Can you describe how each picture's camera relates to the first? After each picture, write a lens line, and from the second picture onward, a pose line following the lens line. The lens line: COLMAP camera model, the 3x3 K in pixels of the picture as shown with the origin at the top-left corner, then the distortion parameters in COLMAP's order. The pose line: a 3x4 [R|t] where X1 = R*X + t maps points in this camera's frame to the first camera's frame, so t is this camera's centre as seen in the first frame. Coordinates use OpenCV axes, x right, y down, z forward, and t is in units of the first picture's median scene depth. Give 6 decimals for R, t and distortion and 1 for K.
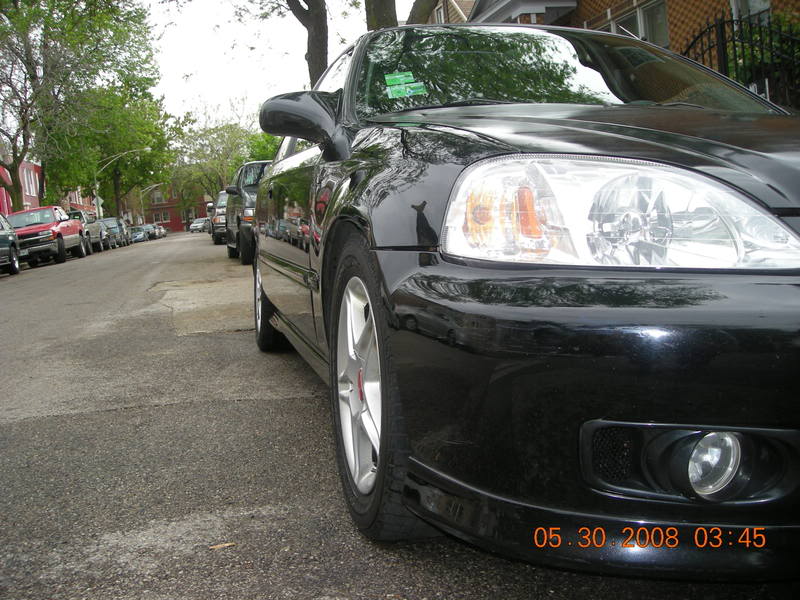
lens RADIAL K [[798.7, 0, 400.0], [0, 798.7, 300.0], [0, 0, 1]] dist [-0.067934, 0.005759]
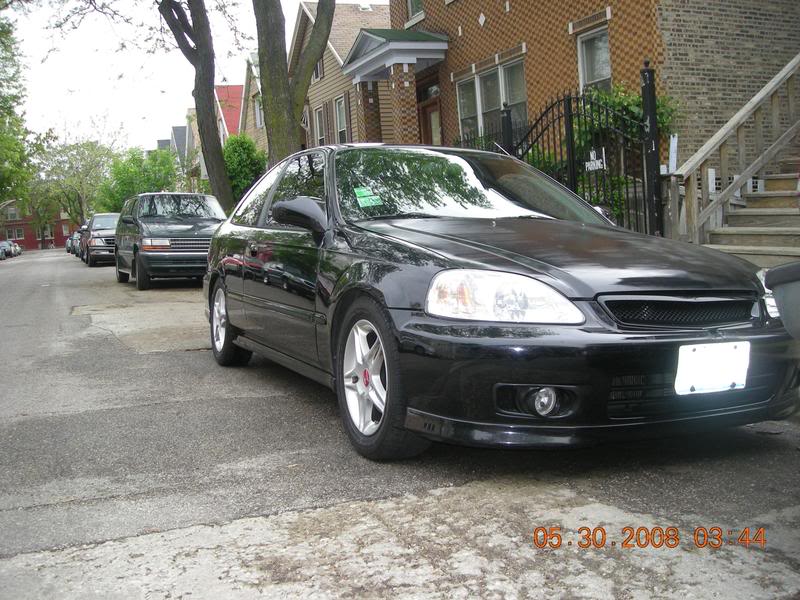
lens RADIAL K [[807.2, 0, 400.0], [0, 807.2, 300.0], [0, 0, 1]] dist [0.004457, -0.001683]
pose [[0.983162, 0.014200, 0.182184, -0.129984], [-0.009289, 0.999571, -0.027779, -0.009377], [-0.182501, 0.025619, 0.982872, -0.357508]]
